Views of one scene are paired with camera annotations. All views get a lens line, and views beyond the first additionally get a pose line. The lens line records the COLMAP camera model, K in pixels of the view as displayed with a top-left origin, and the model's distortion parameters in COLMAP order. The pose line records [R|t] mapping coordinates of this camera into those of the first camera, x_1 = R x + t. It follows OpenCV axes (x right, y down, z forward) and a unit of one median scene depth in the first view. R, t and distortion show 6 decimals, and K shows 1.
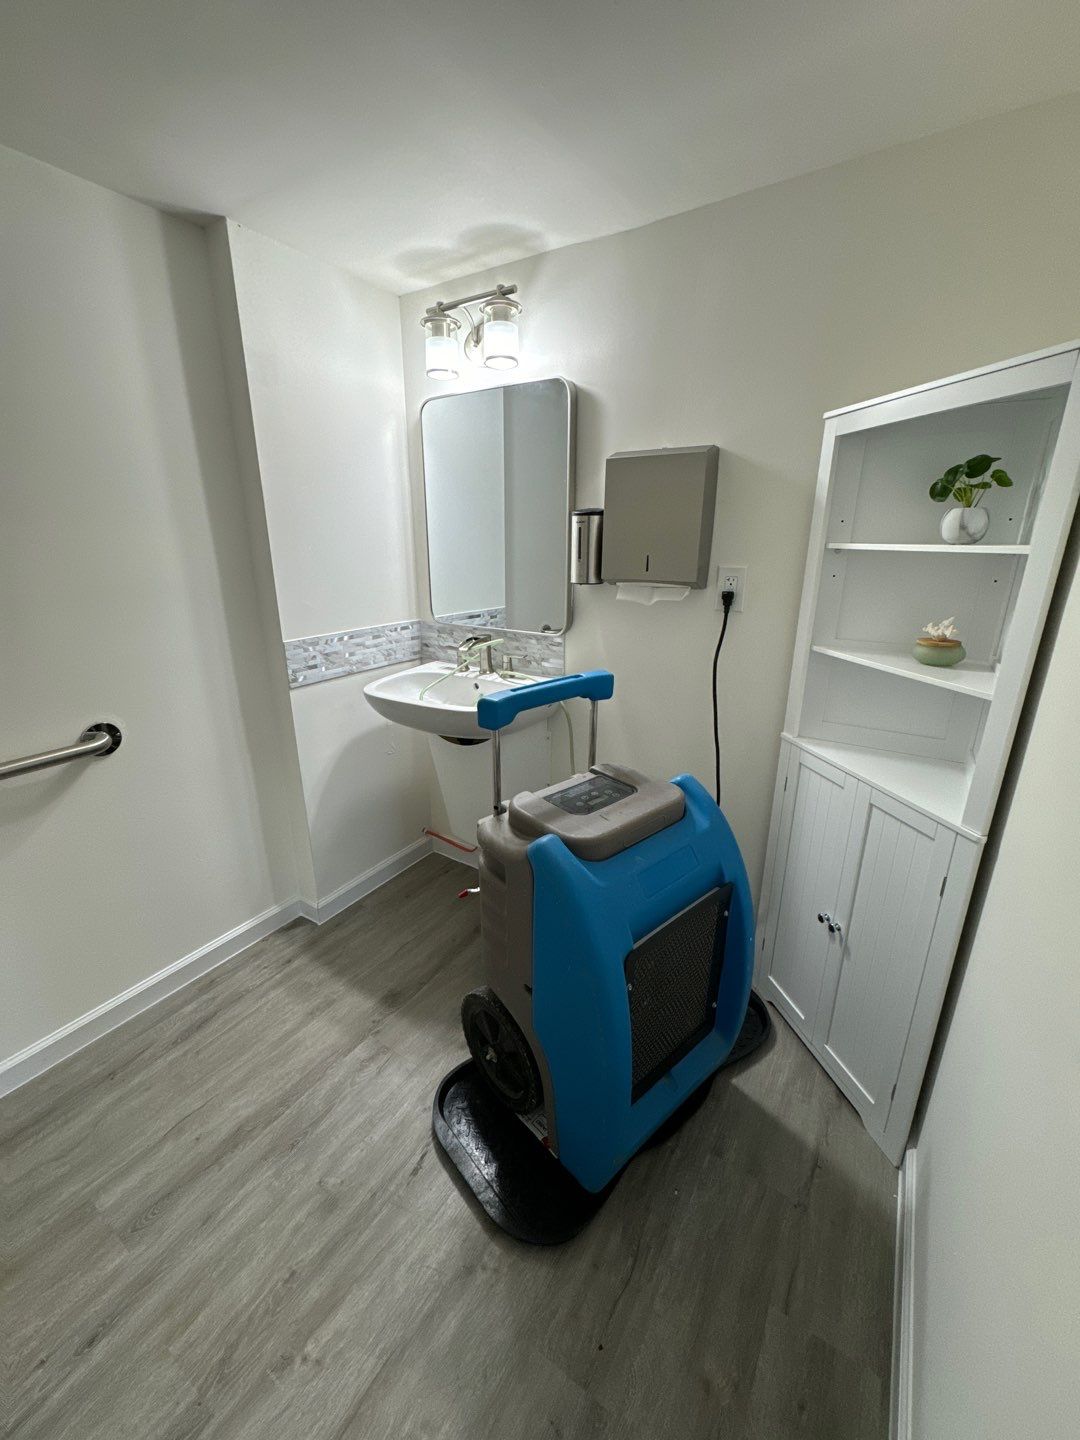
lens RADIAL K [[571.4, 0, 540.2], [0, 571.4, 718.3], [0, 0, 1]] dist [-0.002720, -0.000401]
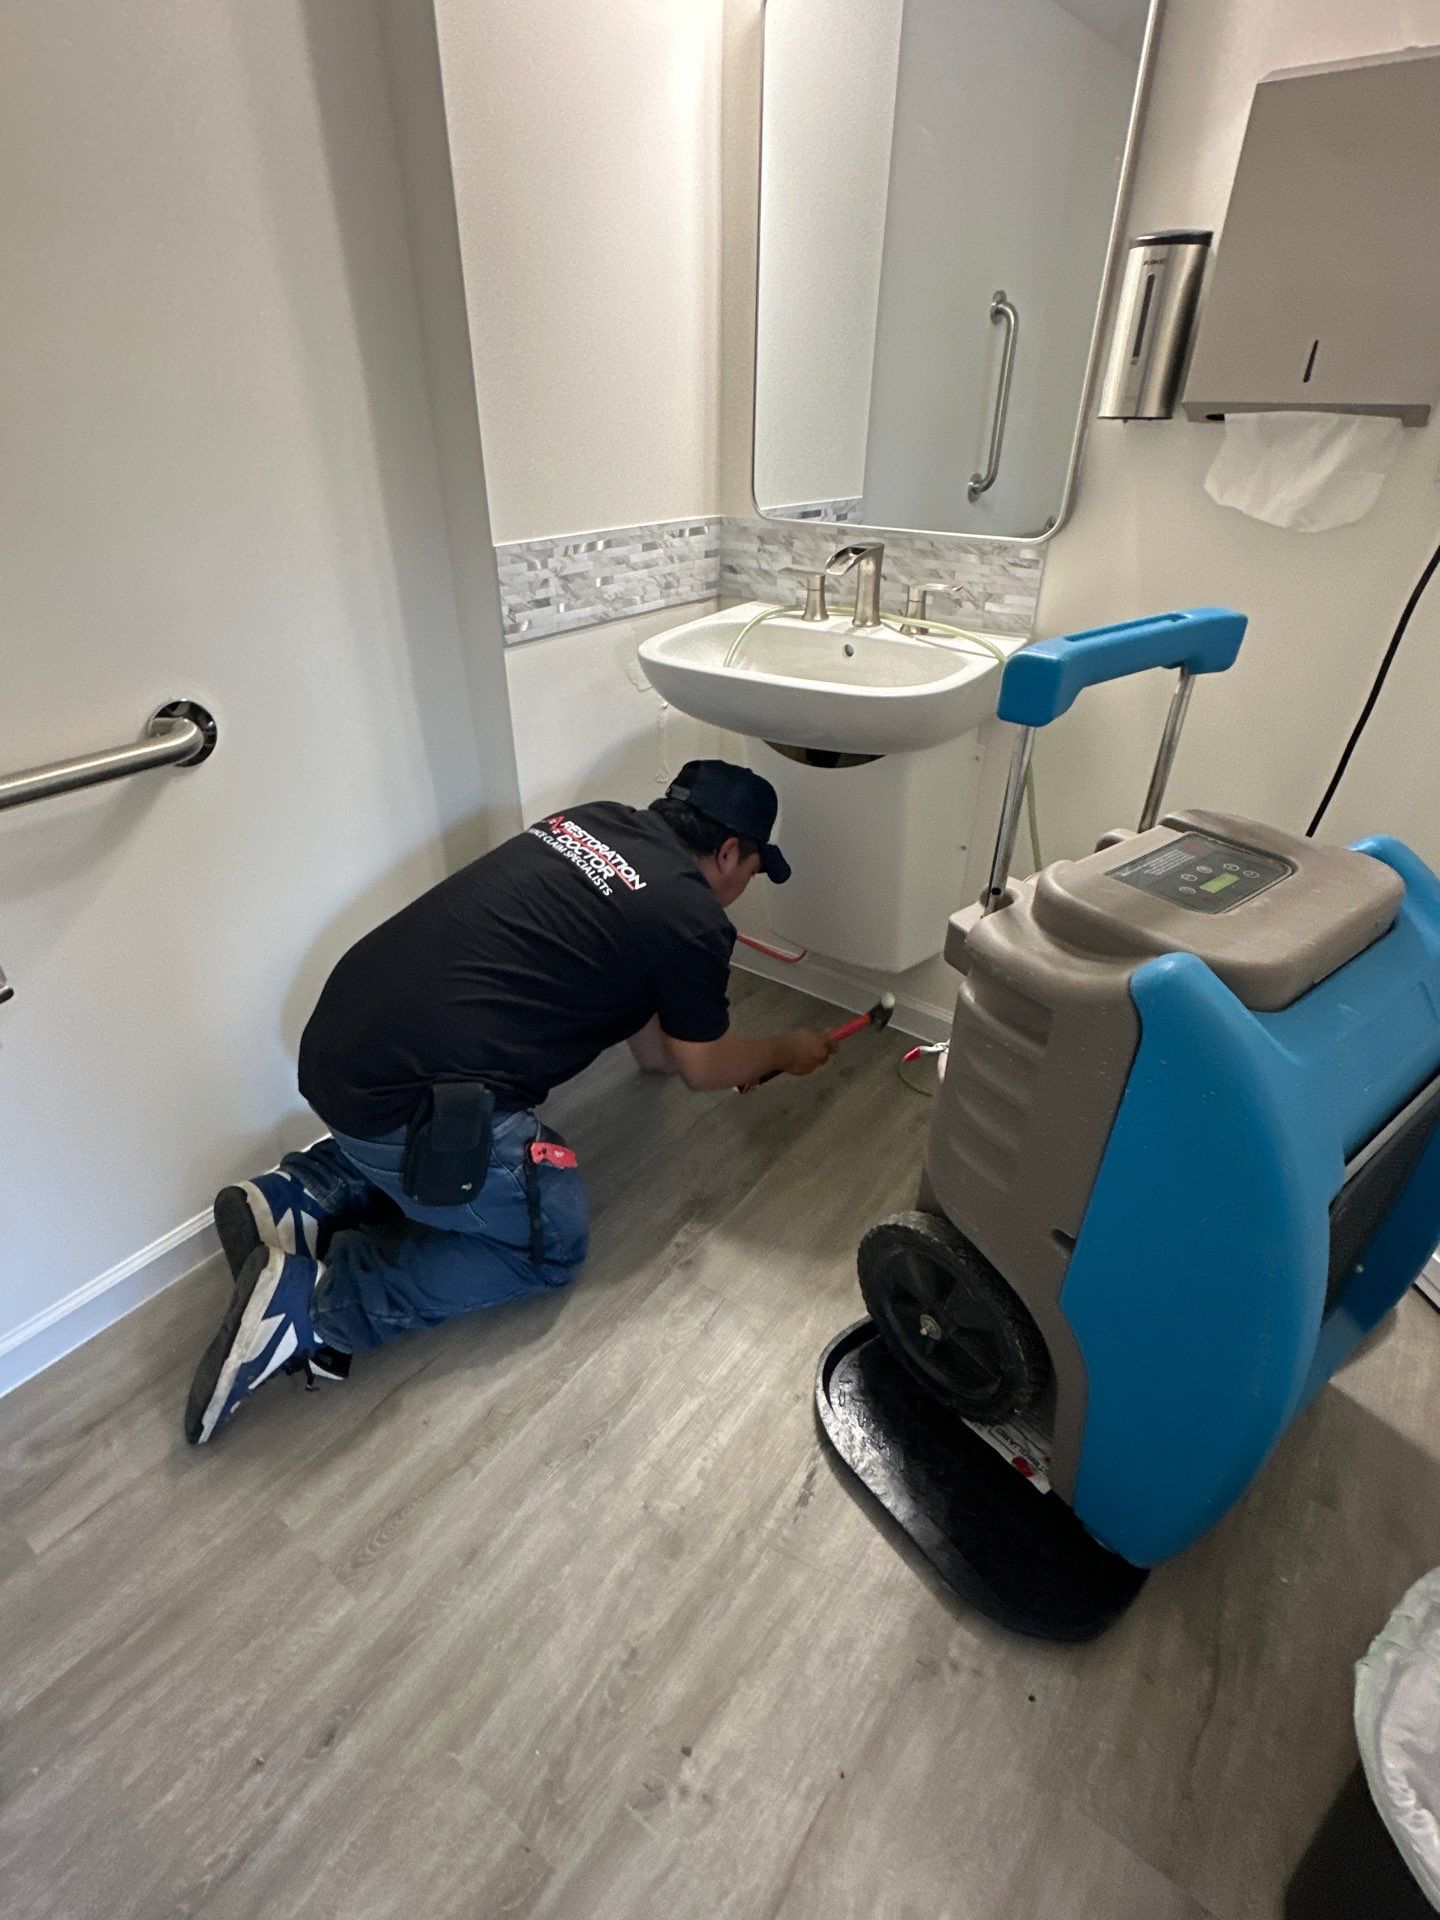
lens RADIAL K [[916.8, 0, 719.6], [0, 916.8, 959.8], [0, 0, 1]] dist [-0.003465, -0.000526]
pose [[0.998194, 0.036226, -0.047915, -0.269288], [-0.023871, 0.971220, 0.236985, 0.031041], [0.055121, -0.235413, 0.970331, 0.201854]]
